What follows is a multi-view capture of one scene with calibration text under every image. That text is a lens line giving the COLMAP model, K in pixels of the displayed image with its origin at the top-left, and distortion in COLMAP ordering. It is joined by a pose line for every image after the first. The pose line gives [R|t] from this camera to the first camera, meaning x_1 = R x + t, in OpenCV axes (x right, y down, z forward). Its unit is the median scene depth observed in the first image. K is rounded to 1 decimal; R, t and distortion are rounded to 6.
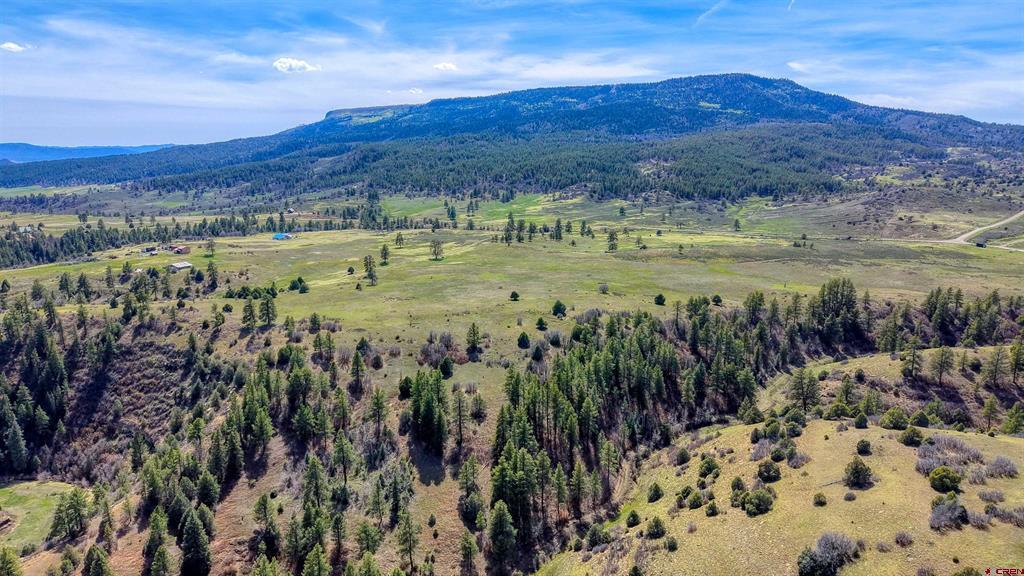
lens RADIAL K [[674.1, 0, 511.6], [0, 674.1, 324.1], [0, 0, 1]] dist [0.018370, -0.001026]
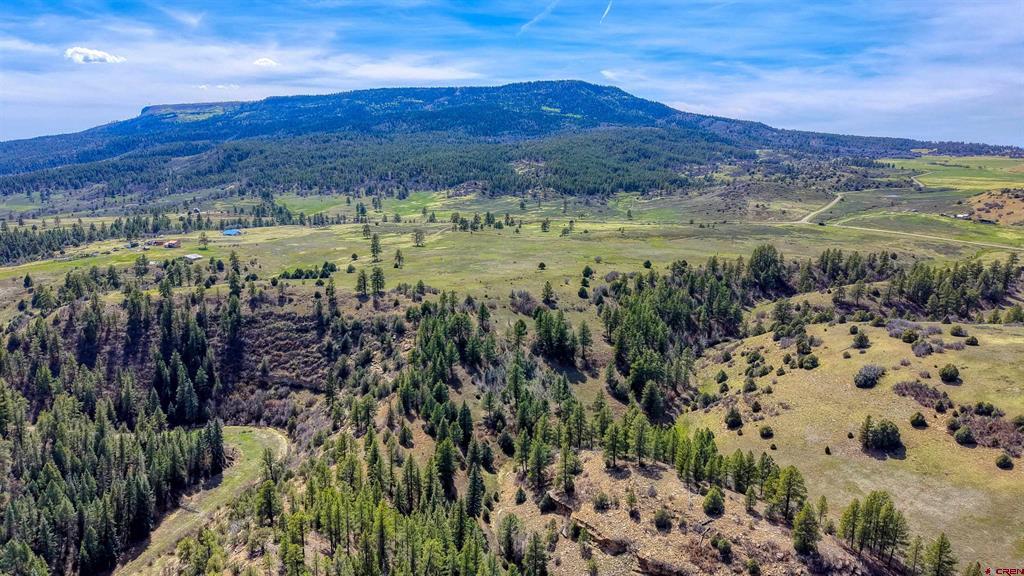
lens RADIAL K [[680.9, 0, 508.5], [0, 680.9, 301.3], [0, 0, 1]] dist [0.033916, -0.035657]
pose [[0.970582, -0.049081, 0.235714, -0.062995], [0.057071, 0.998000, -0.027192, 0.009884], [-0.233908, 0.039844, 0.971442, -0.039503]]
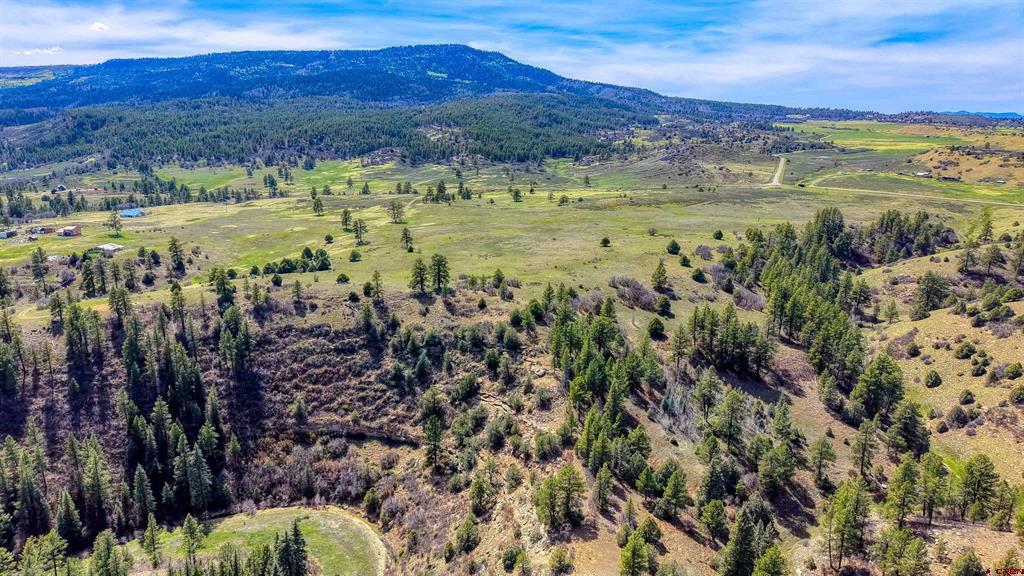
lens RADIAL K [[680.9, 0, 508.5], [0, 680.9, 301.3], [0, 0, 1]] dist [0.033916, -0.035657]
pose [[0.907704, -0.109737, 0.405009, -0.095538], [0.107579, 0.993798, 0.028165, 0.000438], [-0.405587, 0.018005, 0.913879, 0.022568]]
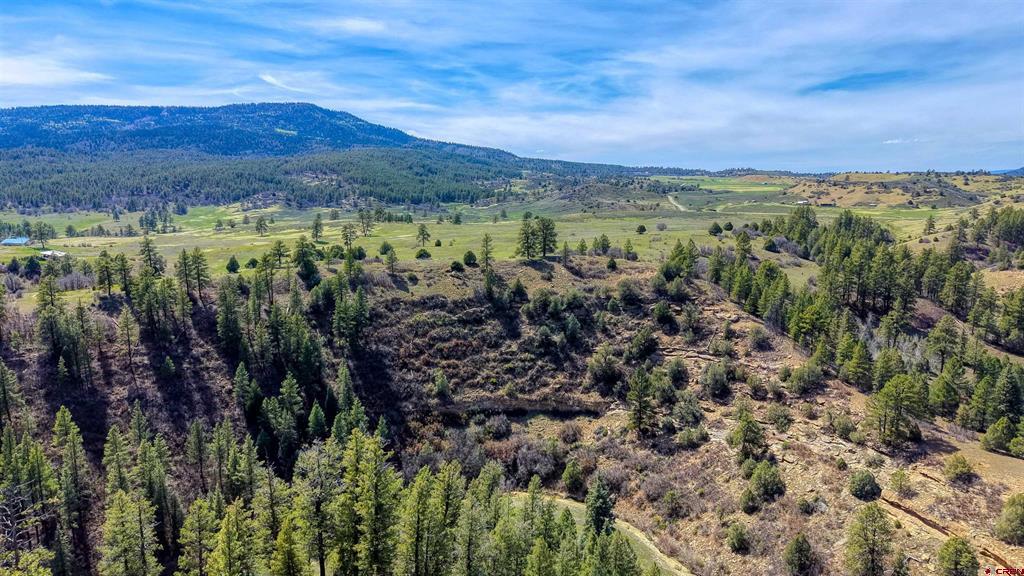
lens RADIAL K [[680.9, 0, 508.5], [0, 680.9, 301.3], [0, 0, 1]] dist [0.033916, -0.035657]
pose [[0.784078, -0.108061, 0.611183, -0.132506], [0.161585, 0.986310, -0.032909, 0.010814], [-0.599260, 0.124561, 0.790805, 0.059959]]
